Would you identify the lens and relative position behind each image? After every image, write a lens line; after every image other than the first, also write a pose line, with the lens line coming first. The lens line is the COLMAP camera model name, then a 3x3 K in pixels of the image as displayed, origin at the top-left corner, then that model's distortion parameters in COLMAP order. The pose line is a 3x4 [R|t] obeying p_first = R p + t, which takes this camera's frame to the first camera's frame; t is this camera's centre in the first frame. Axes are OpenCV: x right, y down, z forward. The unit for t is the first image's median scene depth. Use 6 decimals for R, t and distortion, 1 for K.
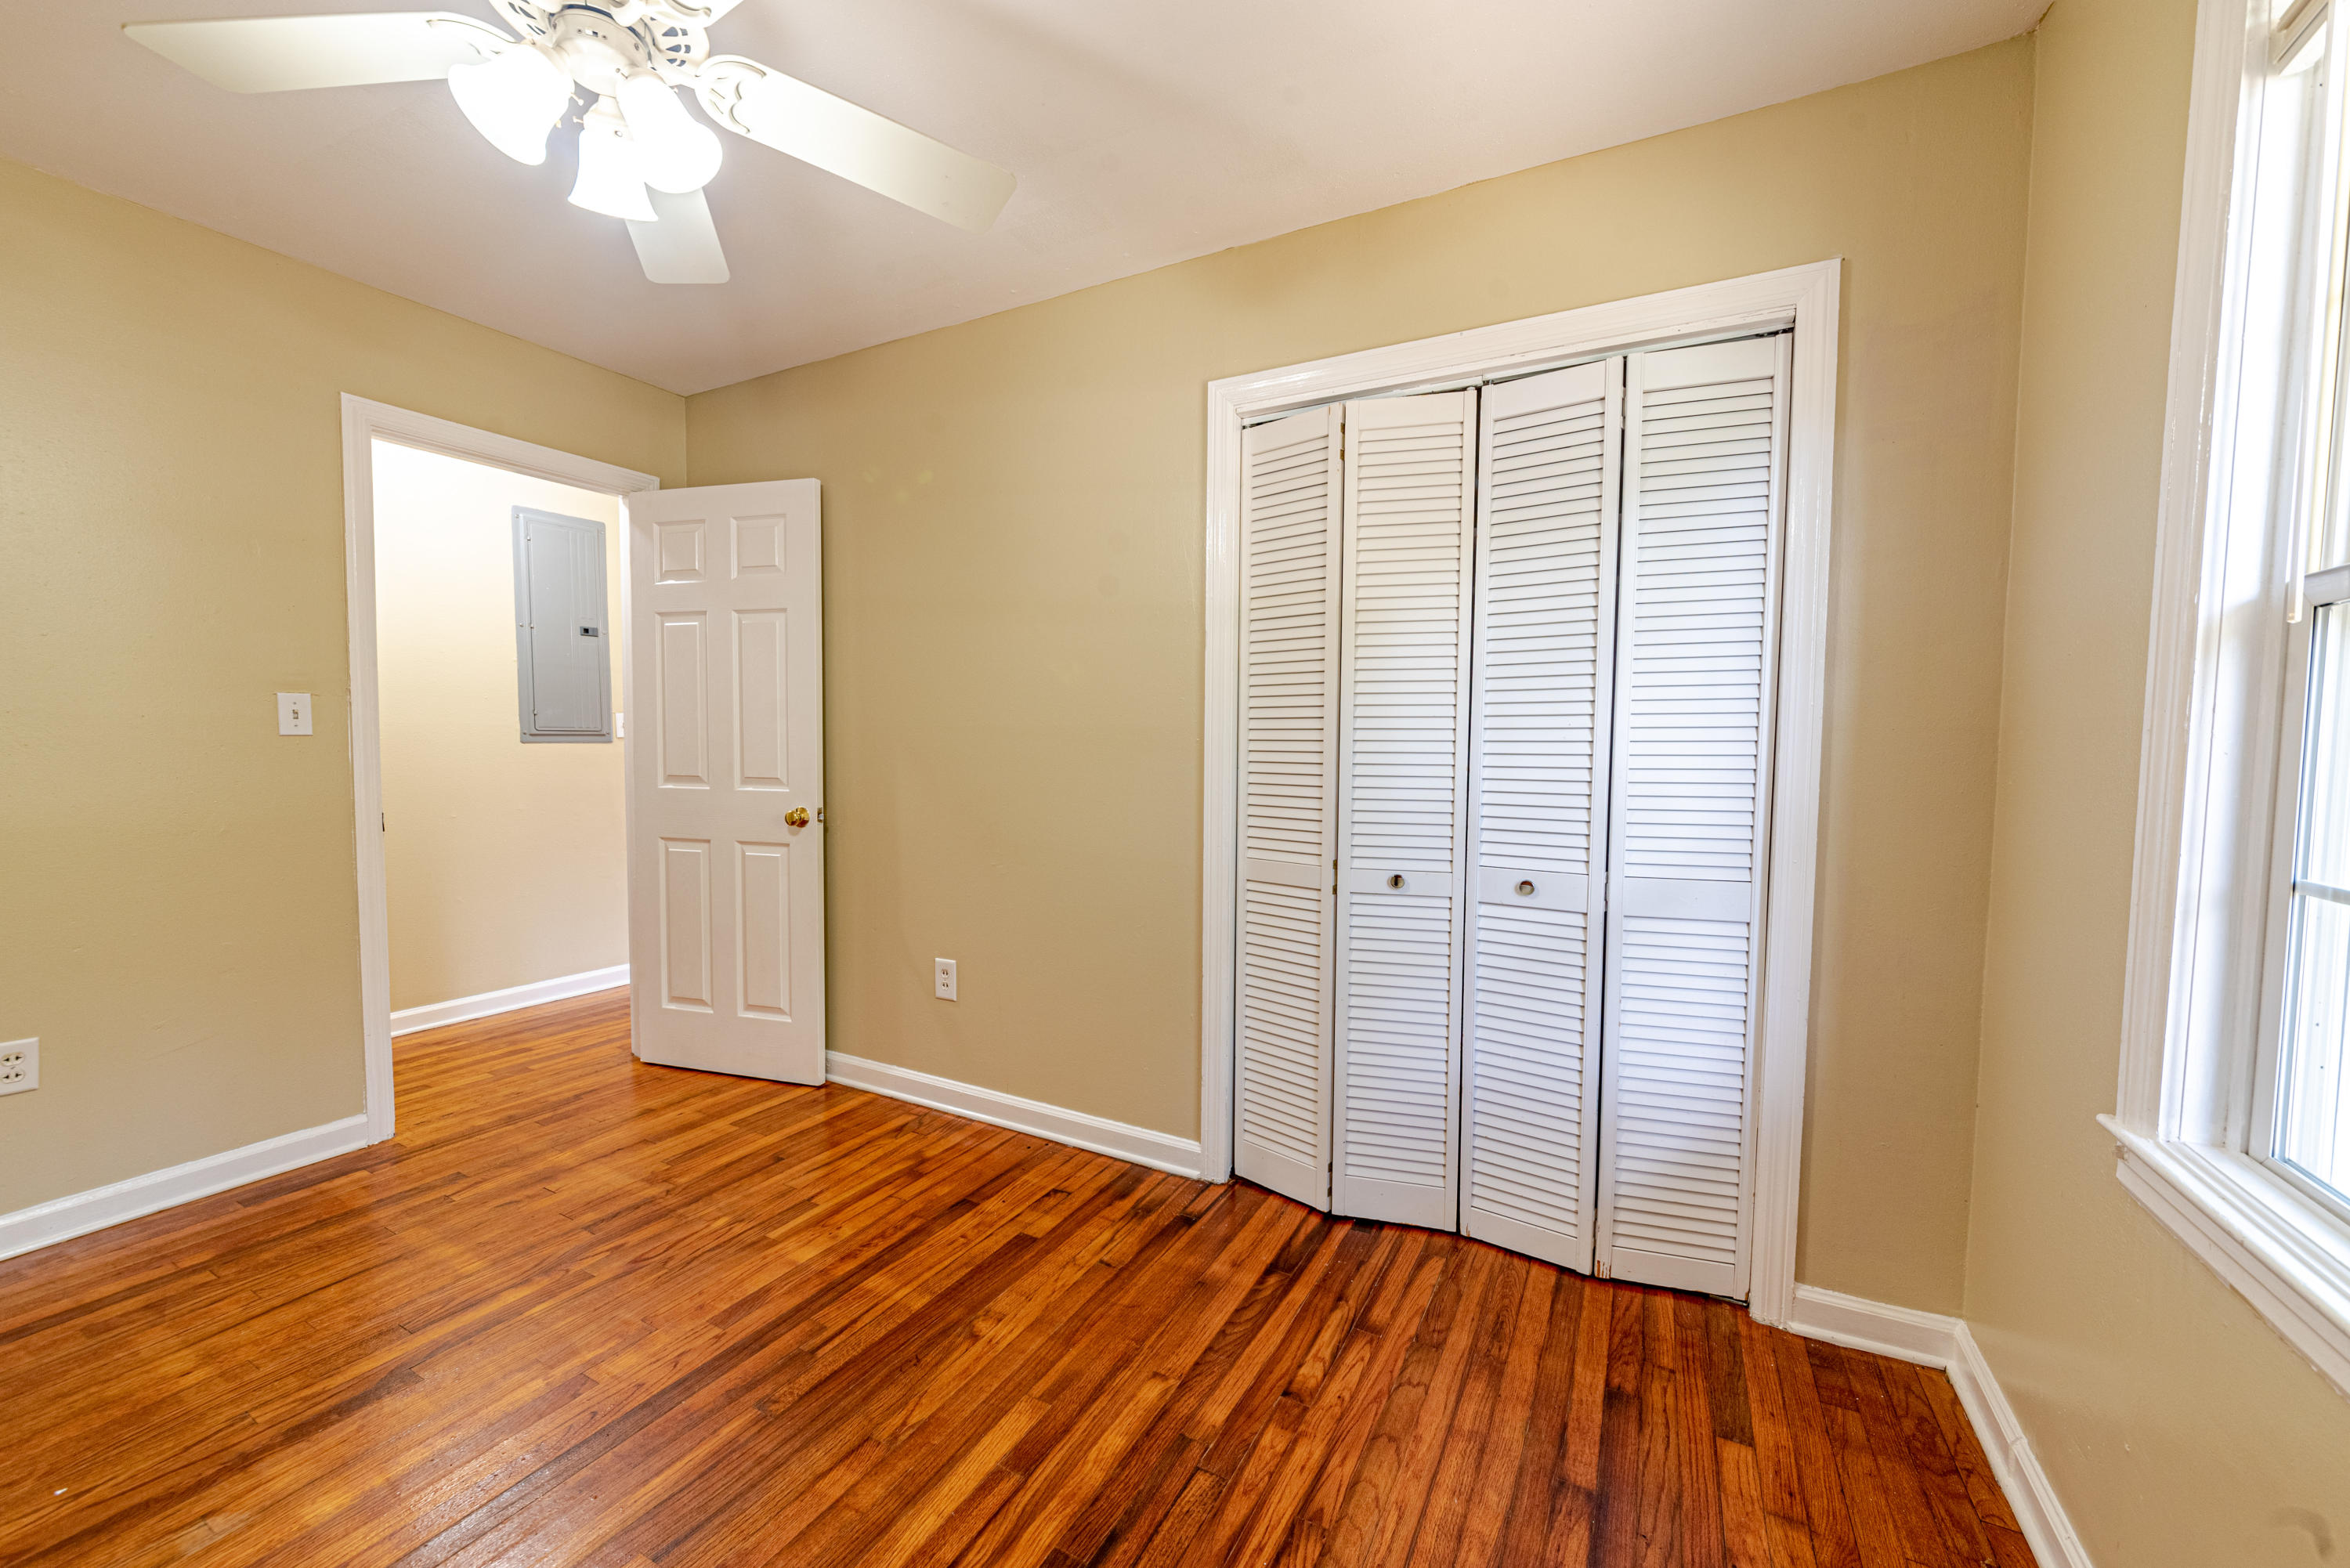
lens RADIAL K [[909.8, 0, 1163.9], [0, 909.8, 787.3], [0, 0, 1]] dist [-0.000995, -0.000464]
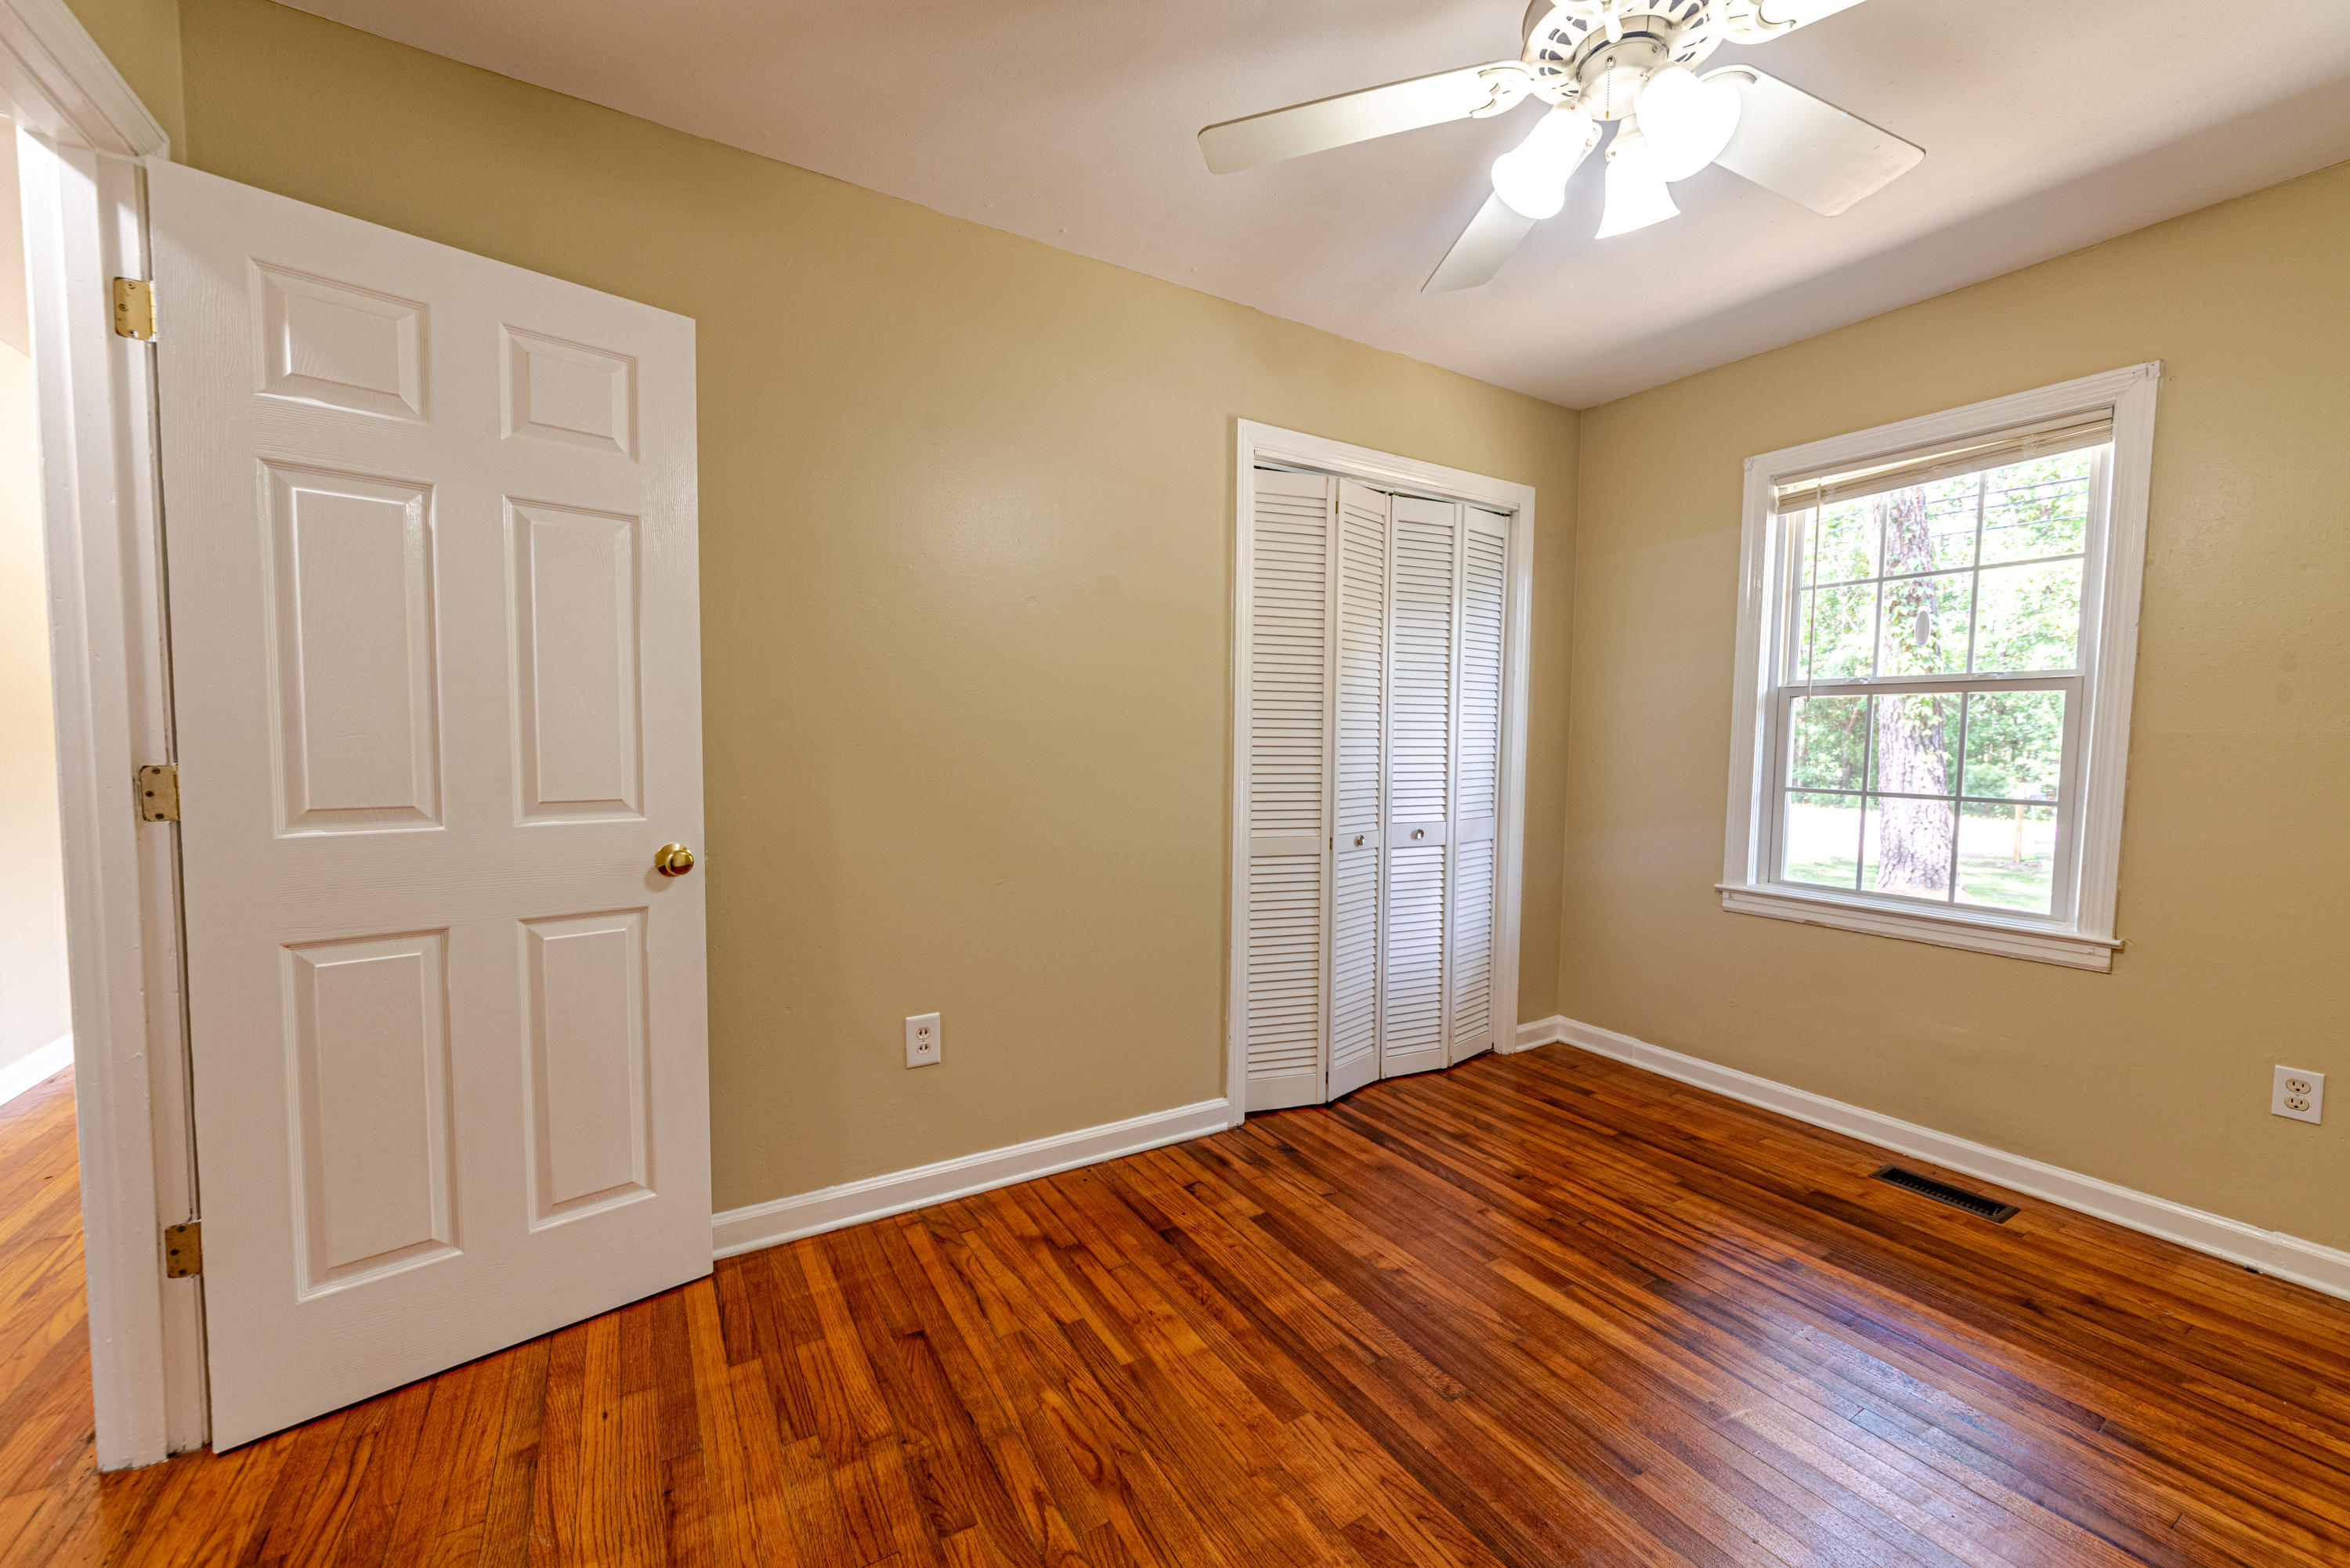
lens RADIAL K [[905.1, 0, 1186.8], [0, 905.1, 787.7], [0, 0, 1]] dist [-0.002775, 0.000193]
pose [[0.503875, -0.052633, 0.862172, -1.091847], [0.036493, 0.998548, 0.039631, -0.041349], [-0.863006, 0.011494, 0.505064, 0.559724]]
